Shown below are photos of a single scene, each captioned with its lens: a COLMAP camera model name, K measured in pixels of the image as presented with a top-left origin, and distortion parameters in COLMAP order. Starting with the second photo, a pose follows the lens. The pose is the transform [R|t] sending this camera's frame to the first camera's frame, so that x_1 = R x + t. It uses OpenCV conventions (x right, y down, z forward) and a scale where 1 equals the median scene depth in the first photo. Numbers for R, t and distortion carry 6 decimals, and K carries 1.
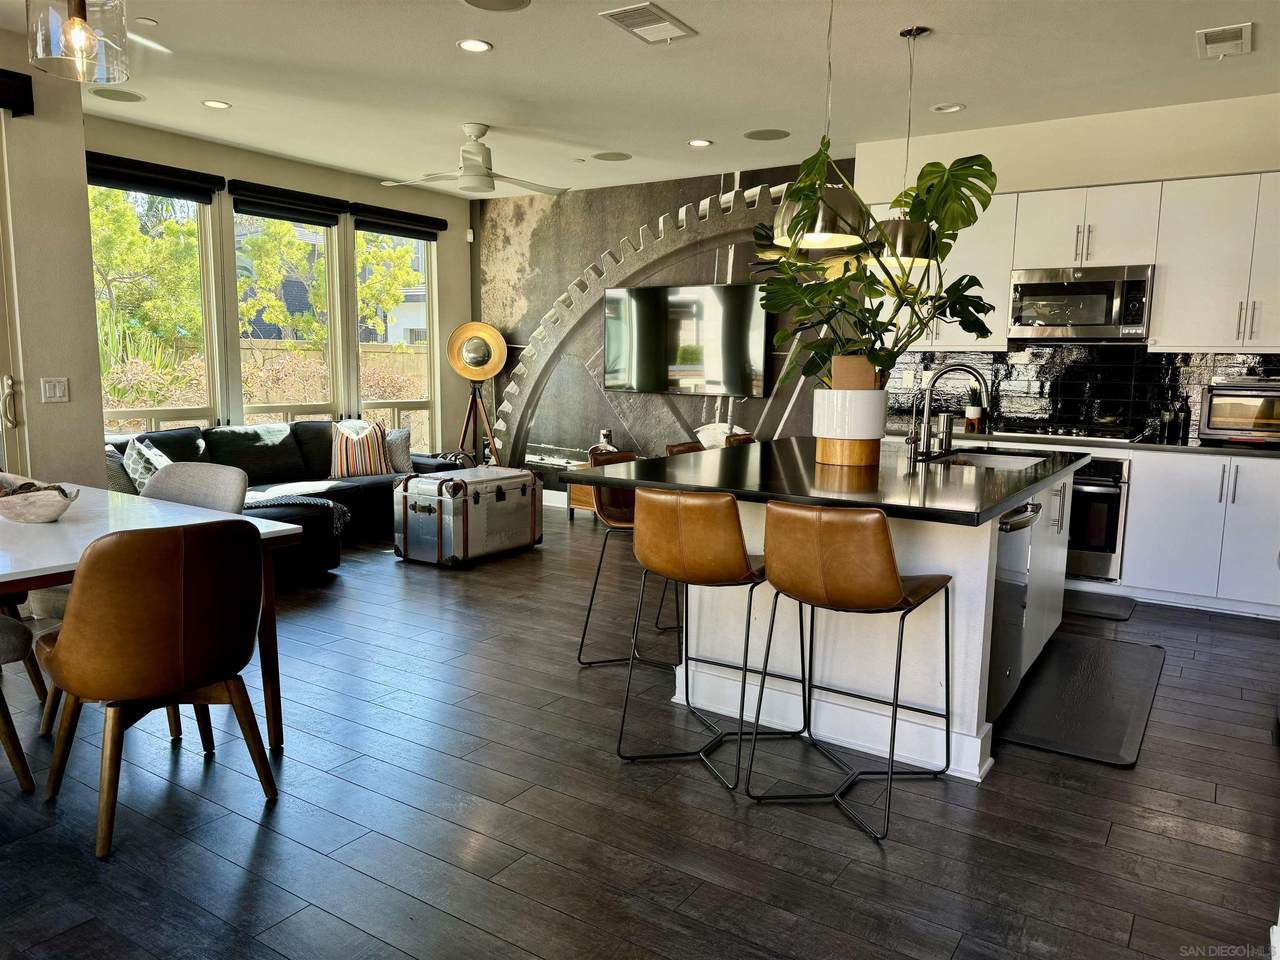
lens RADIAL K [[906.0, 0, 634.2], [0, 906.0, 483.5], [0, 0, 1]] dist [0.159117, -0.251434]
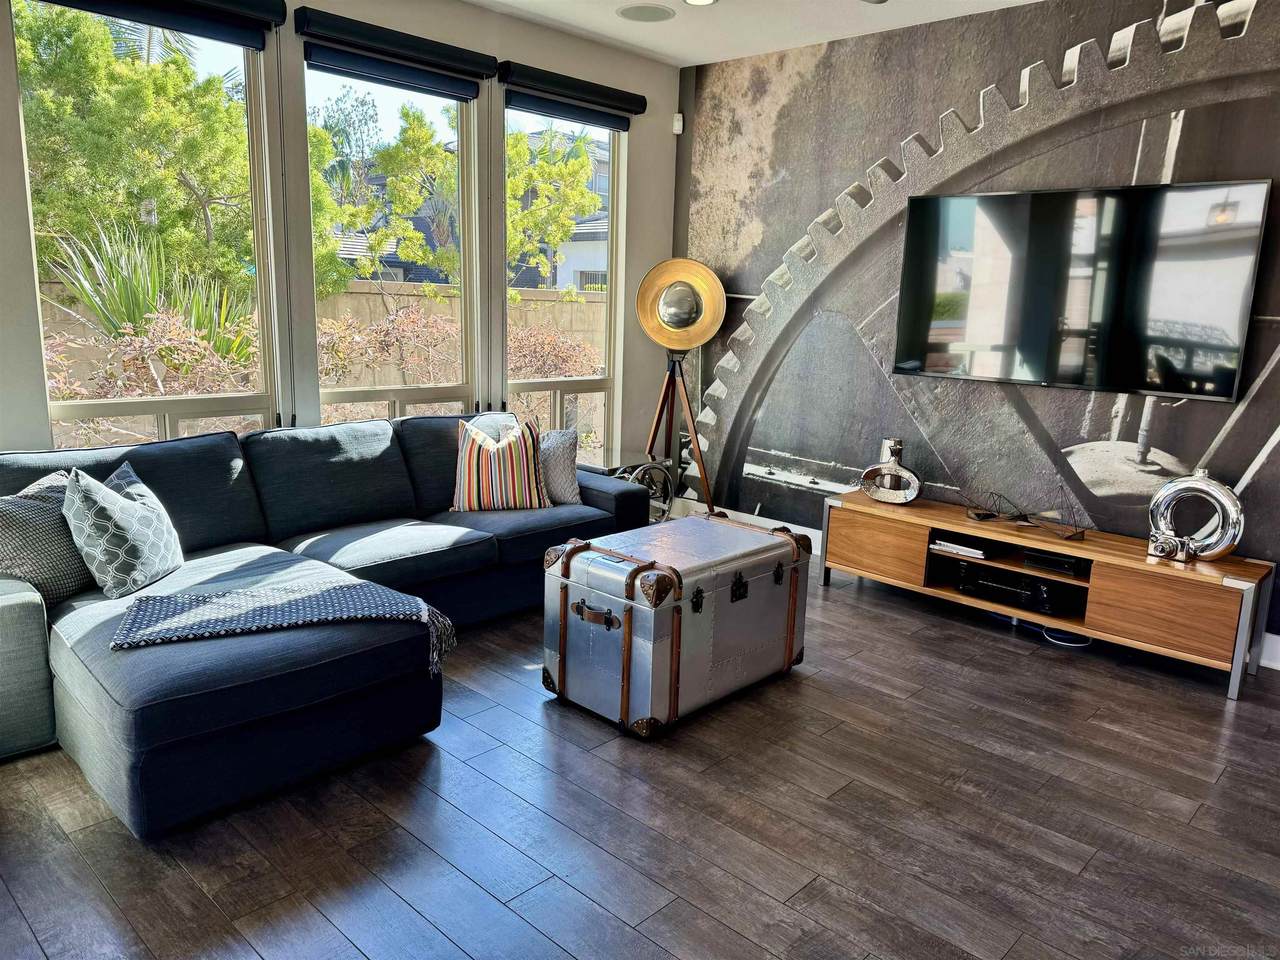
lens RADIAL K [[906.0, 0, 634.2], [0, 906.0, 483.5], [0, 0, 1]] dist [0.159117, -0.251434]
pose [[0.984087, 0.049750, -0.170581, -0.089862], [-0.039453, 0.997219, 0.063233, -0.058770], [0.173253, -0.055497, 0.983313, 0.356608]]
